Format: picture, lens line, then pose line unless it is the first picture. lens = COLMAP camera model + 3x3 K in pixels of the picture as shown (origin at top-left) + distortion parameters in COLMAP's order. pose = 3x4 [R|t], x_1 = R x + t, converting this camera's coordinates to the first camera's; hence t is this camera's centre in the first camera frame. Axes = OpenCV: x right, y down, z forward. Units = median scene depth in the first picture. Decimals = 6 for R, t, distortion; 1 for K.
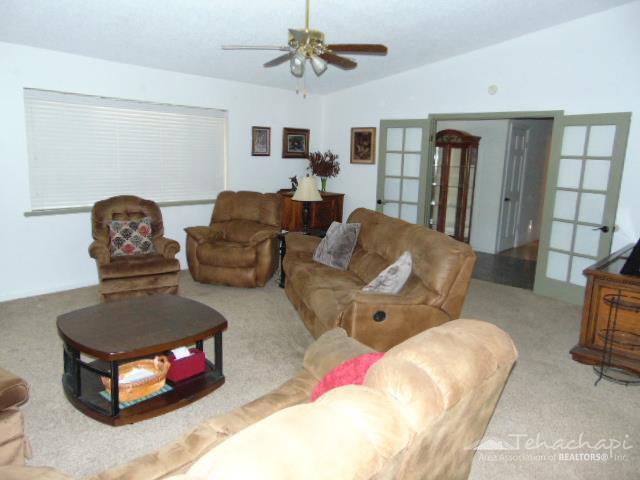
lens RADIAL K [[486.7, 0, 320.0], [0, 486.7, 240.0], [0, 0, 1]] dist [-0.032762, 0.091533]
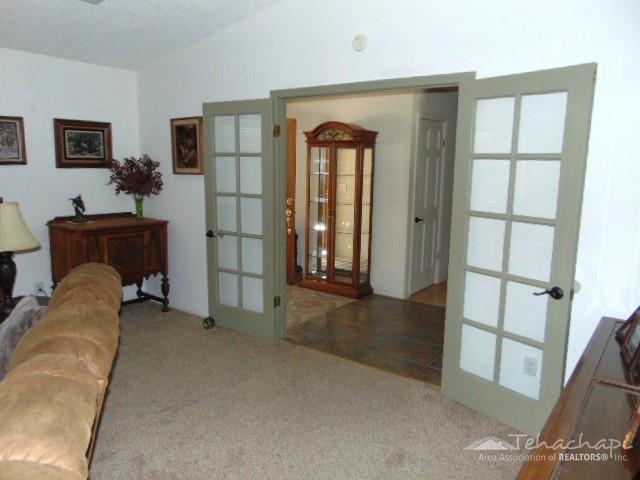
lens RADIAL K [[486.7, 0, 320.0], [0, 486.7, 240.0], [0, 0, 1]] dist [-0.032762, 0.091533]
pose [[0.995485, -0.032047, 0.089349, 0.208683], [0.033512, 0.999327, -0.014944, -0.057066], [-0.088810, 0.017871, 0.995888, 0.363034]]
